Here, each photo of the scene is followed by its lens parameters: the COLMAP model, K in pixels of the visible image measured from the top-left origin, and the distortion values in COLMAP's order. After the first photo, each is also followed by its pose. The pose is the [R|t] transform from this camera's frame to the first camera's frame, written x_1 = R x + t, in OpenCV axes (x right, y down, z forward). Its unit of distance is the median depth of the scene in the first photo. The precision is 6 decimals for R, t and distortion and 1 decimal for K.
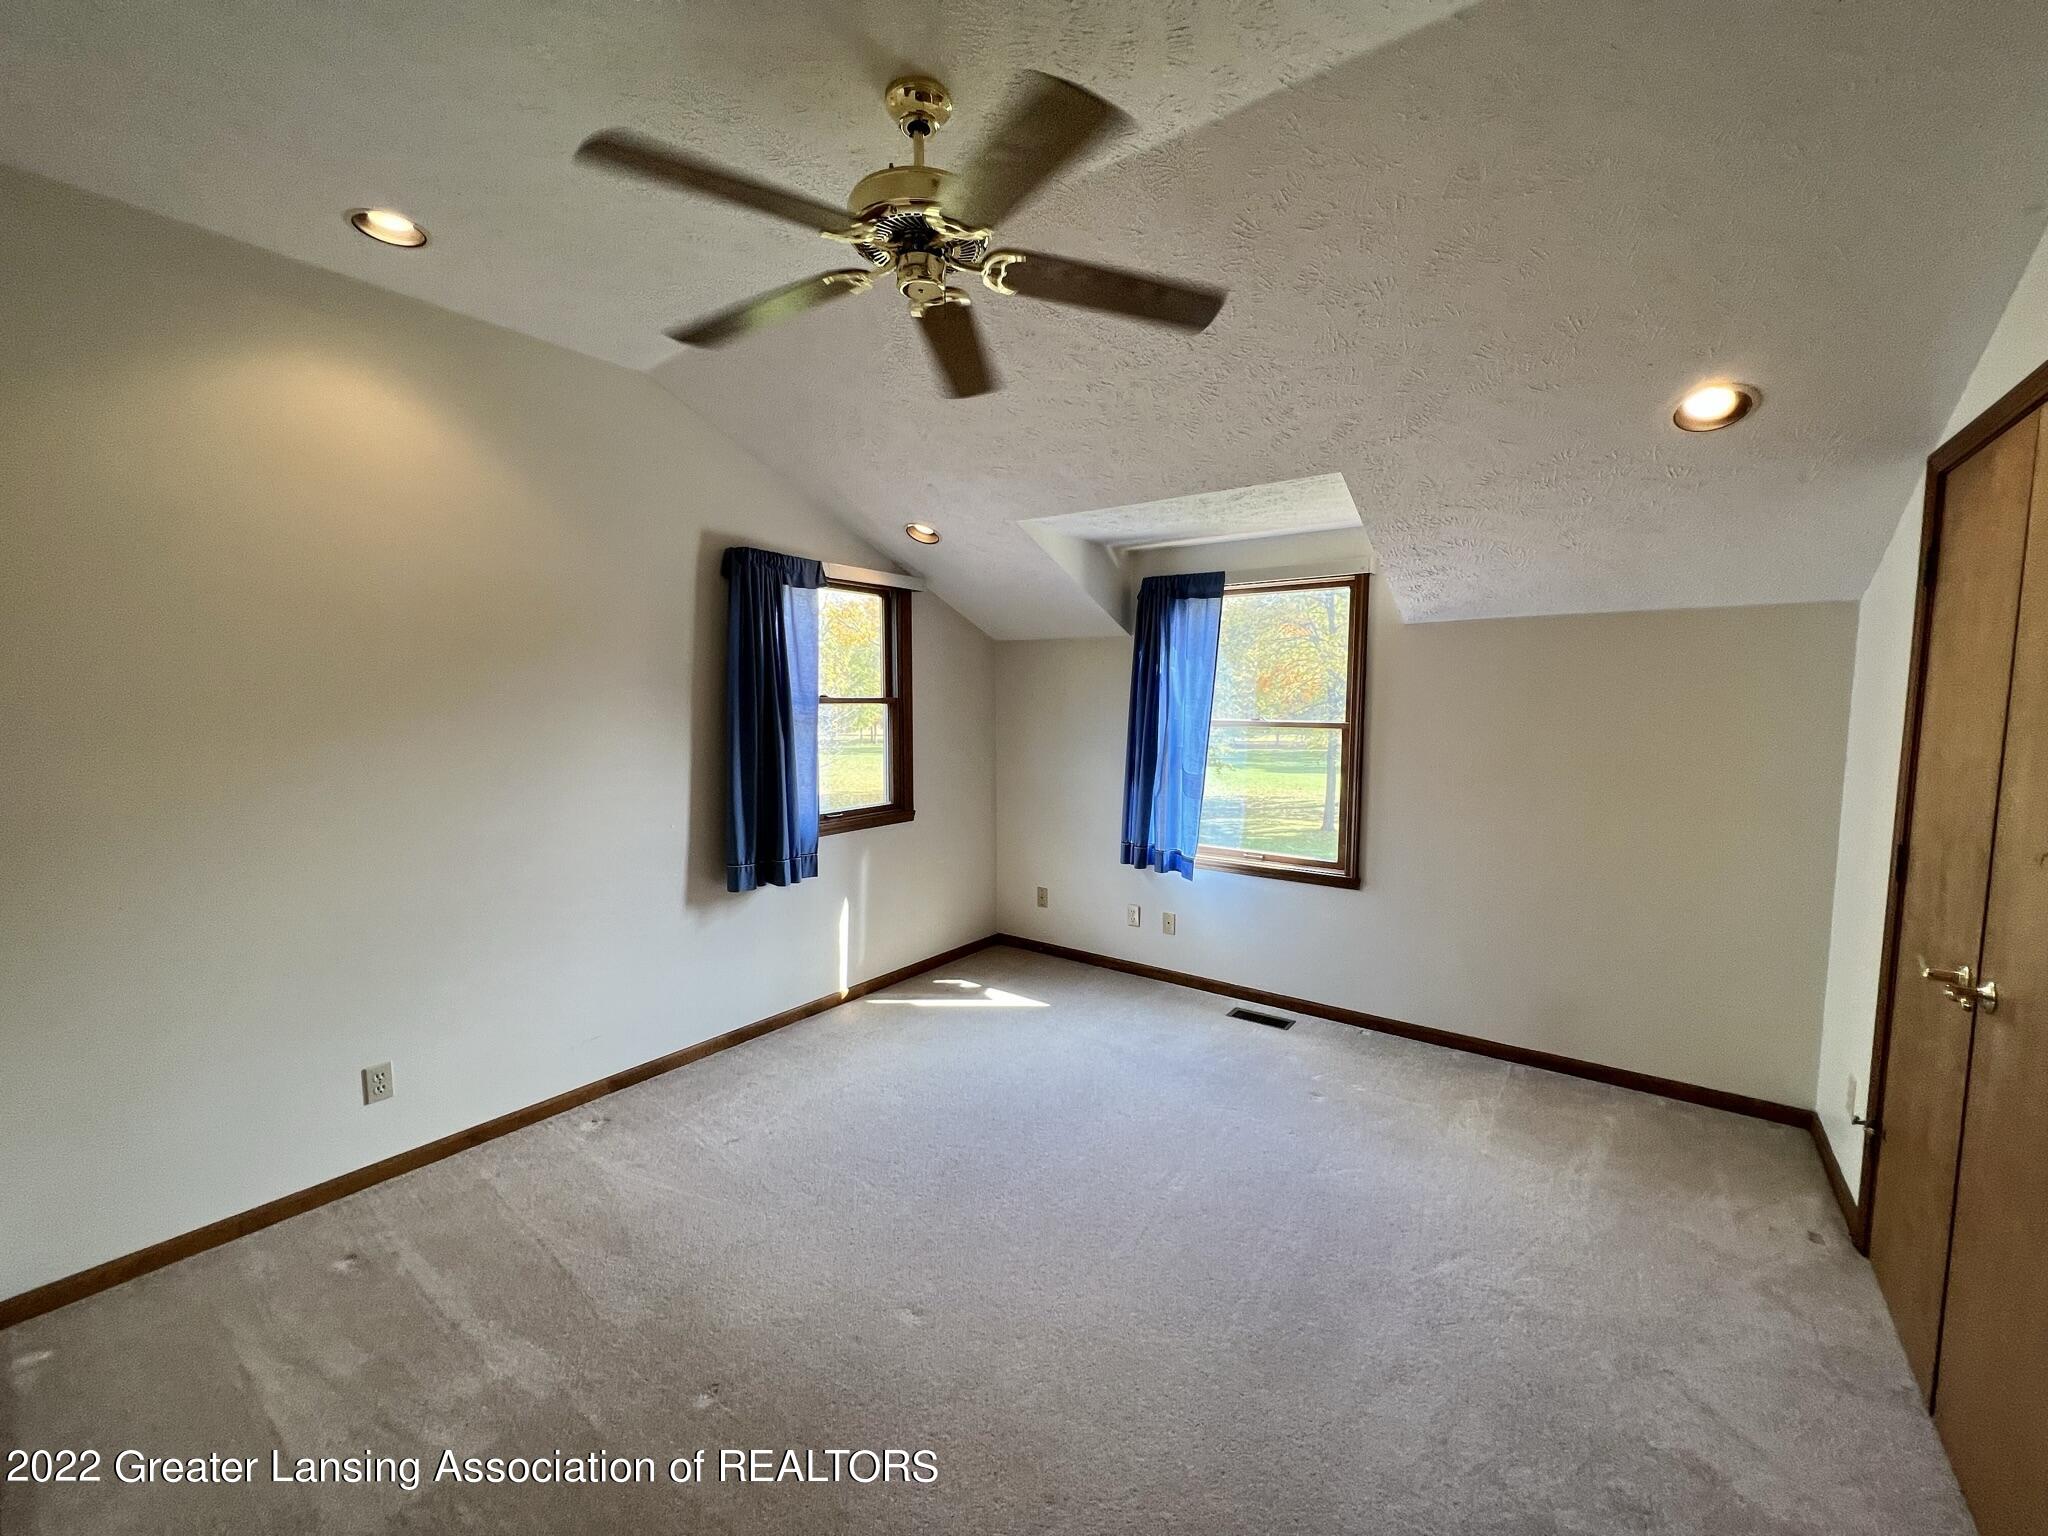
lens RADIAL K [[821.7, 0, 1034.9], [0, 821.7, 760.3], [0, 0, 1]] dist [0.000889, -0.000144]
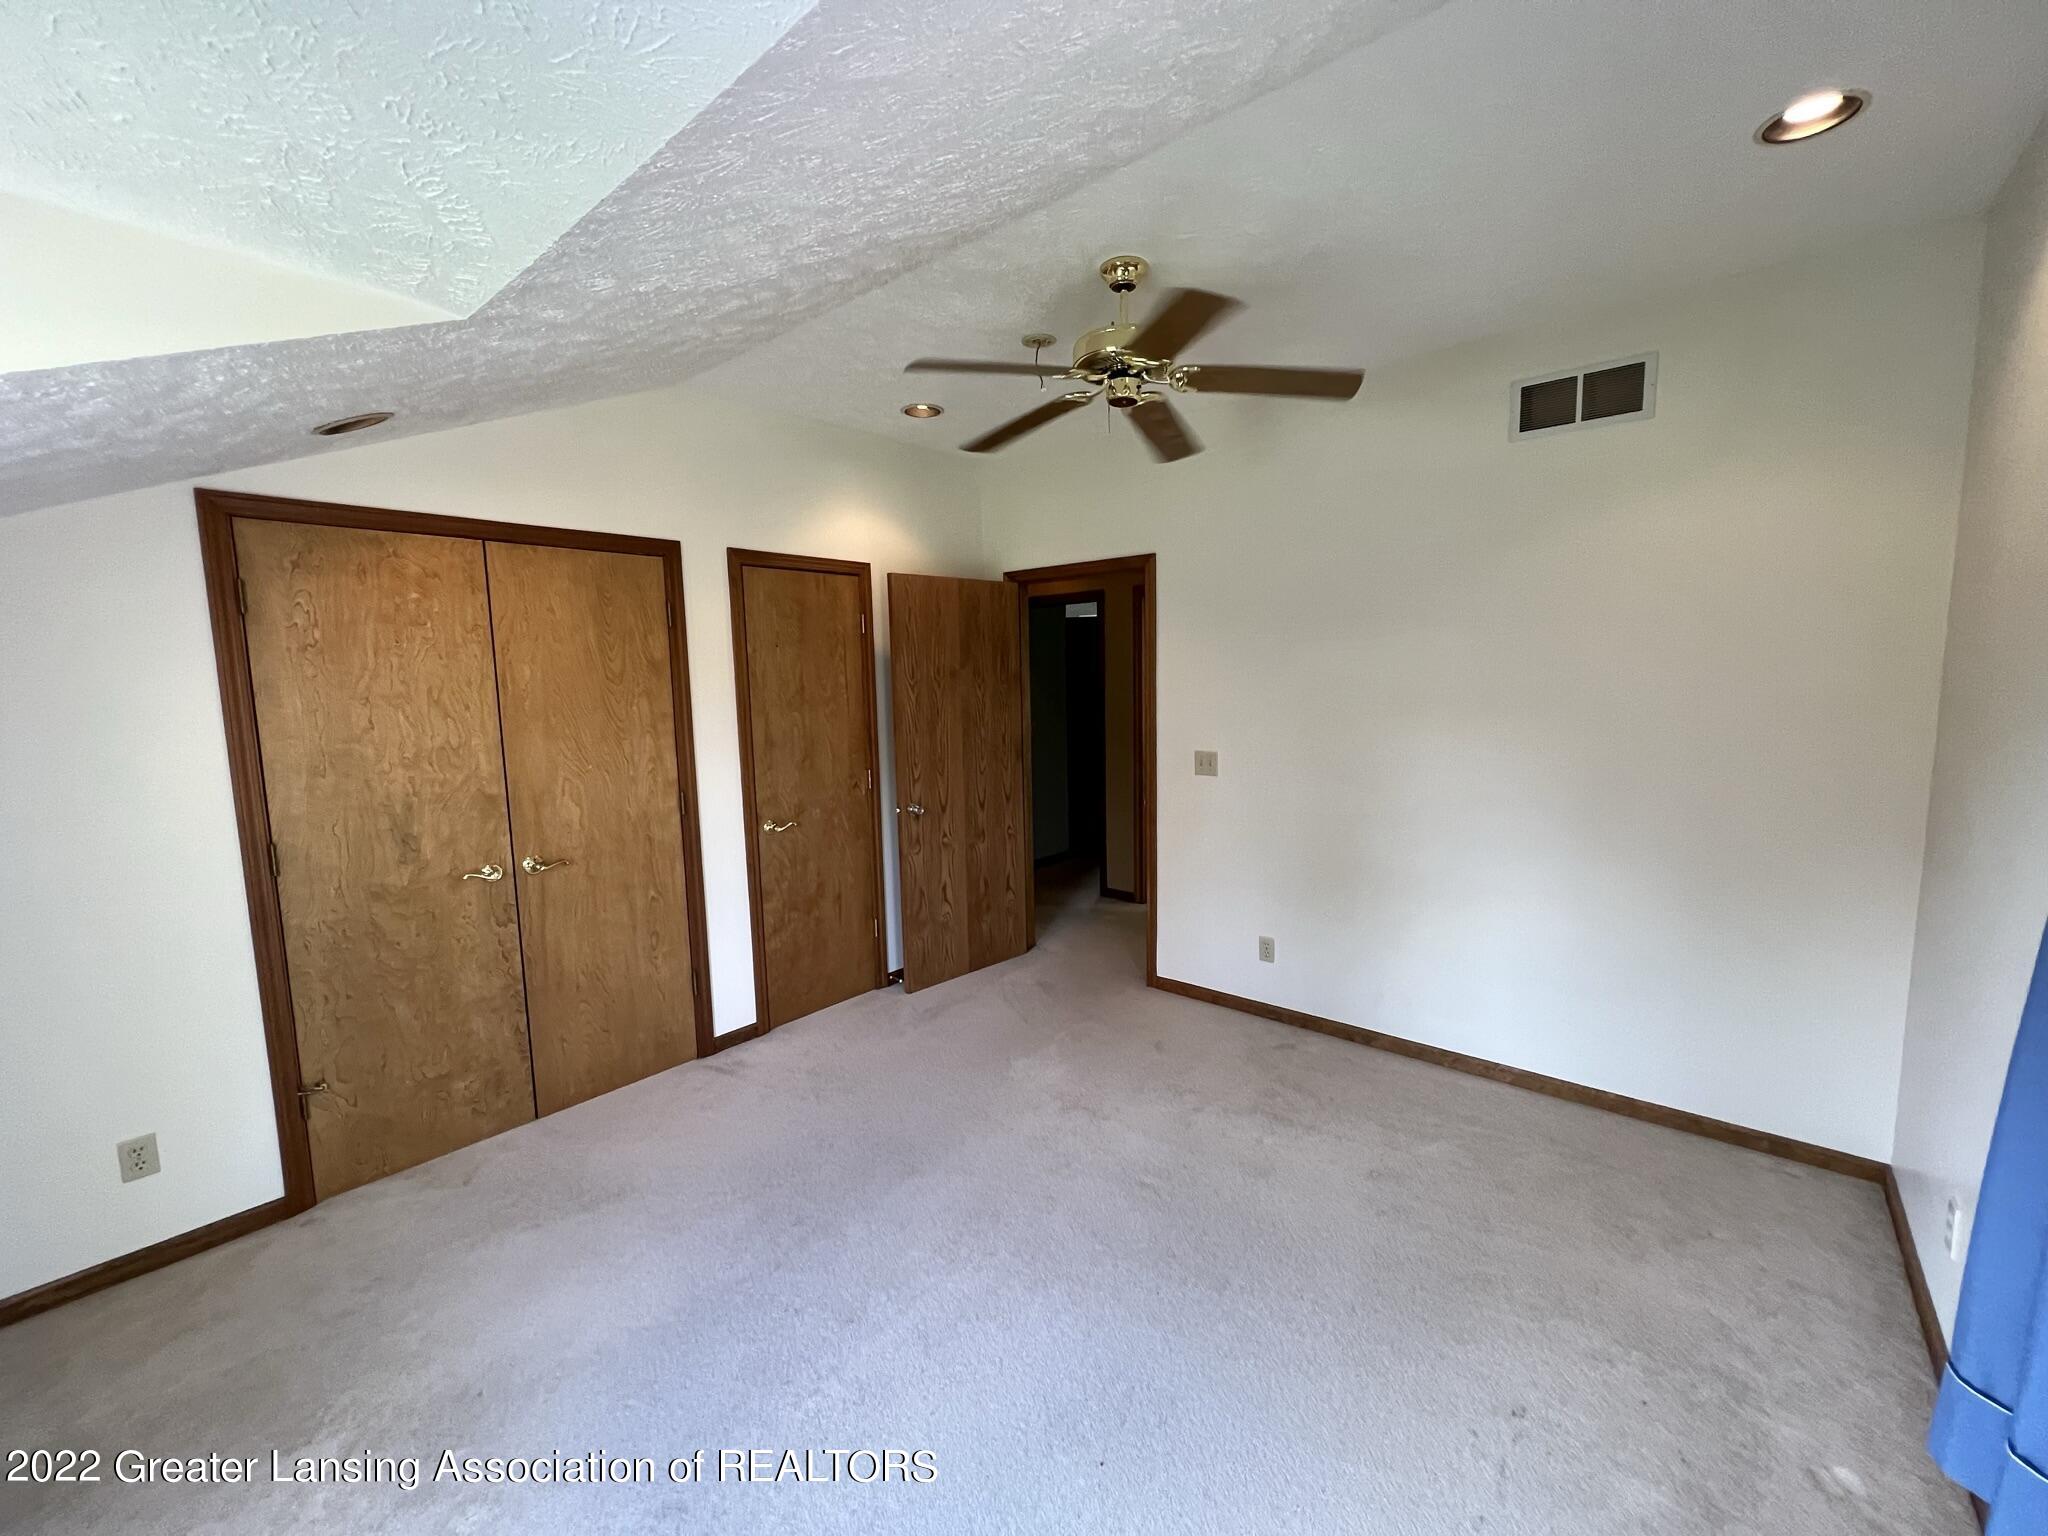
lens RADIAL K [[821.7, 0, 1021.3], [0, 821.7, 765.7], [0, 0, 1]] dist [0.000889, -0.000144]
pose [[-0.996571, 0.007590, 0.082396, -0.033933], [0.022734, 0.982579, 0.184451, -0.101599], [-0.079560, 0.185692, -0.979382, 1.090644]]
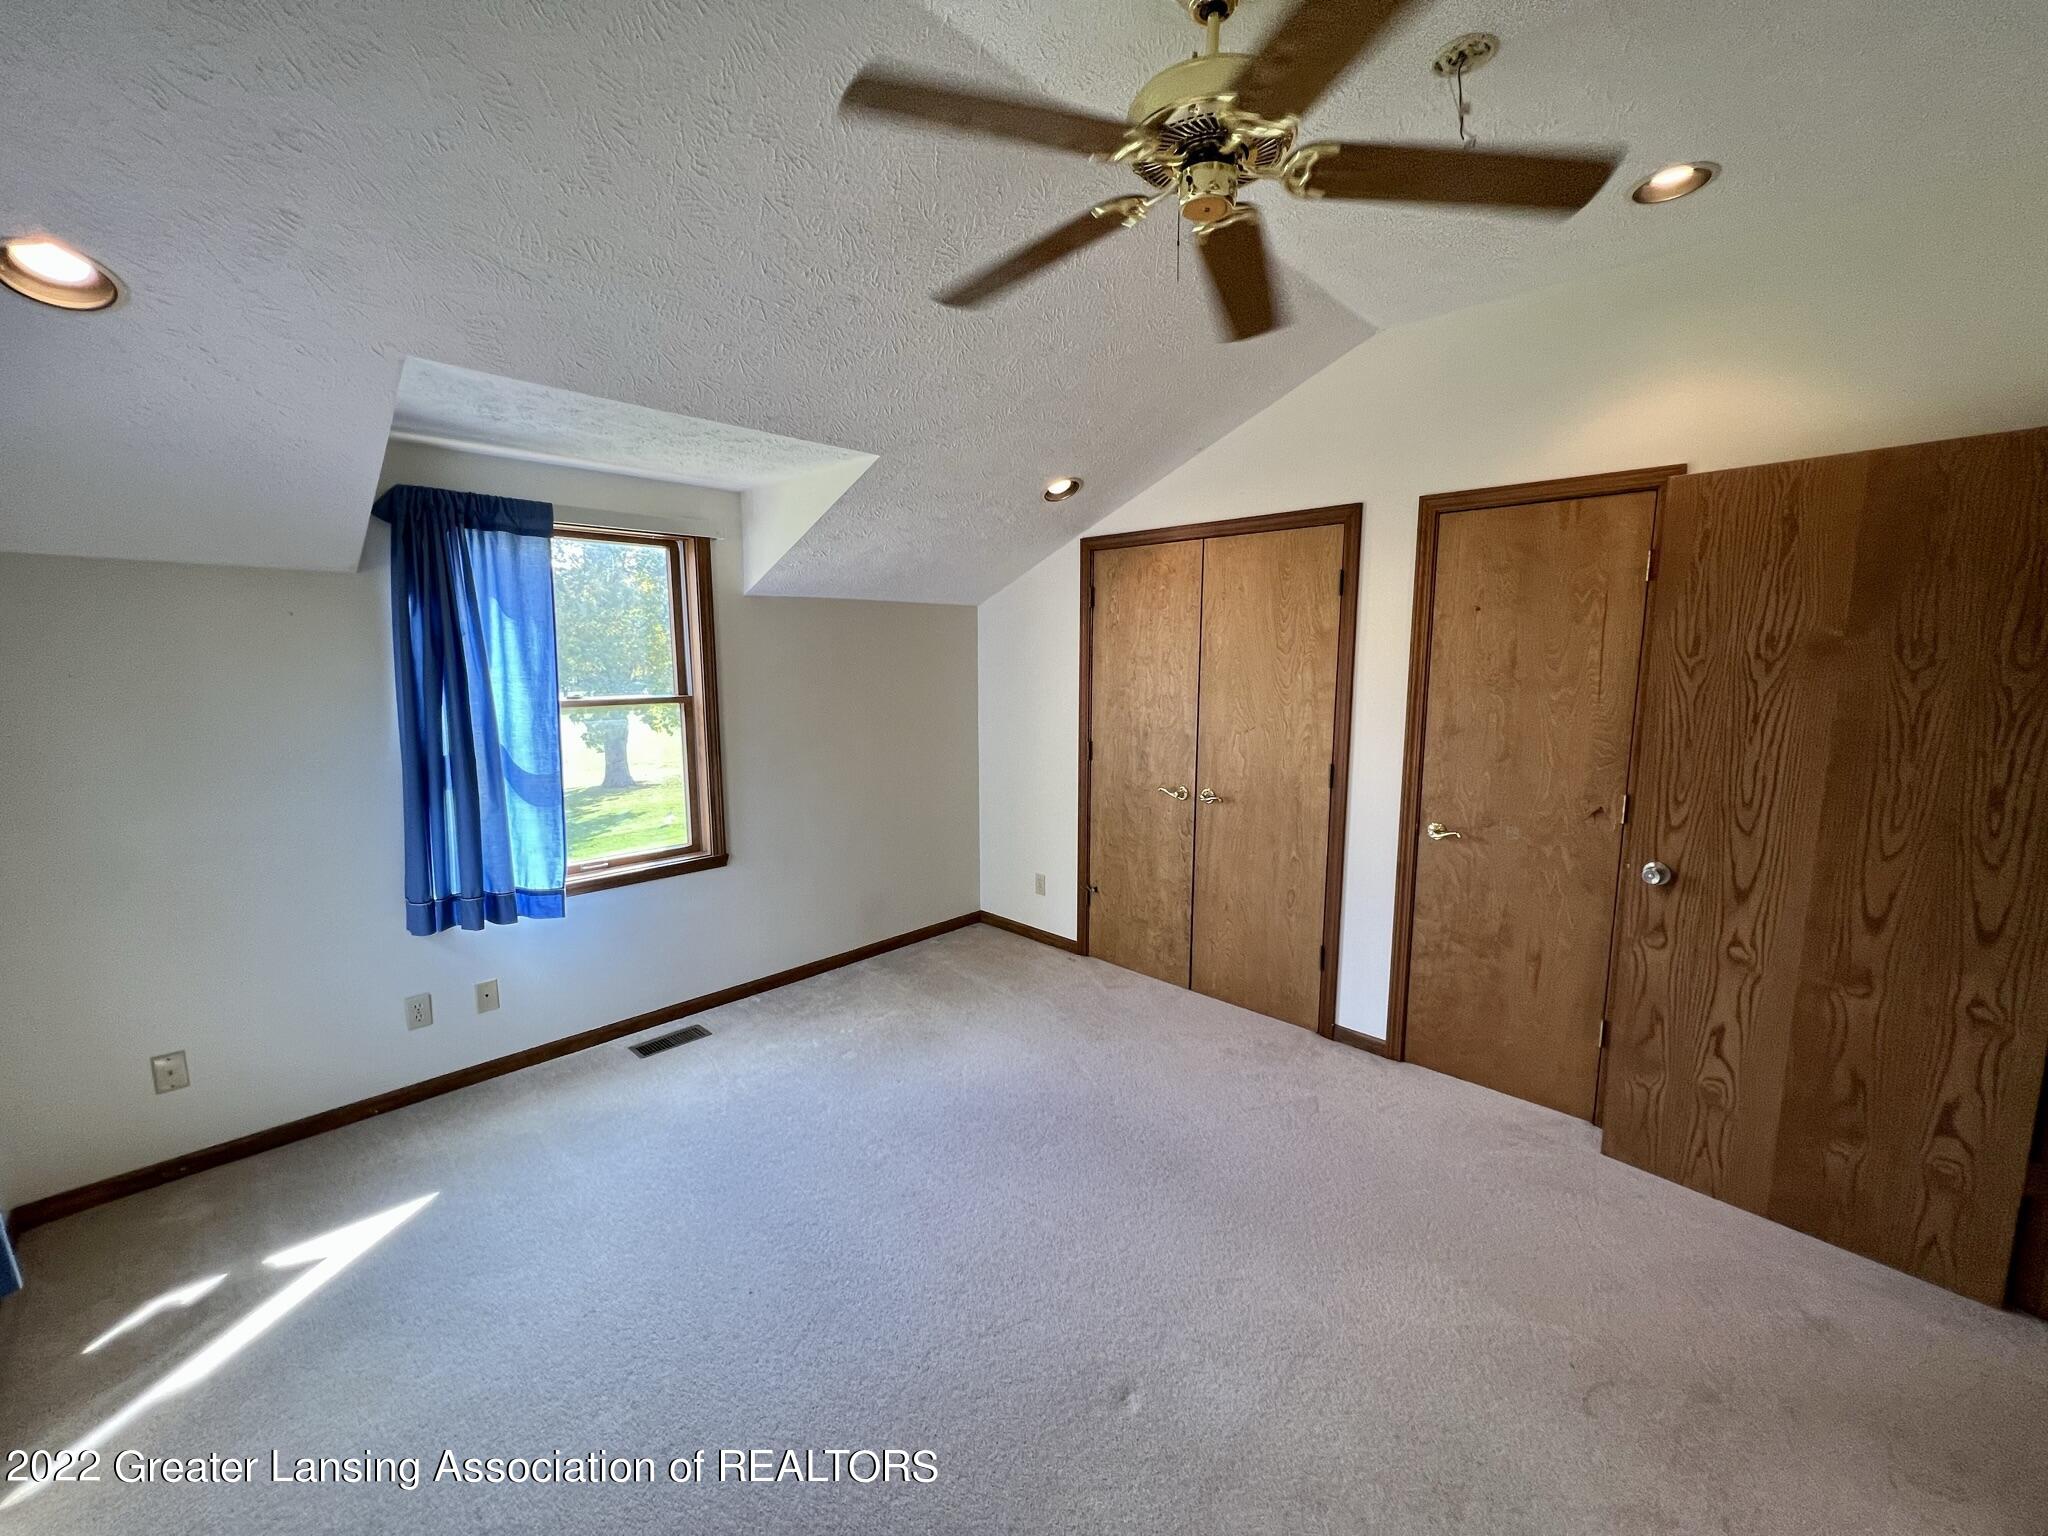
lens RADIAL K [[821.7, 0, 1025.7], [0, 821.7, 761.8], [0, 0, 1]] dist [0.000889, -0.000144]
pose [[0.137493, -0.136817, 0.981008, -0.475378], [0.076781, 0.988906, 0.127158, -0.058360], [-0.987522, 0.057839, 0.146472, 0.472740]]
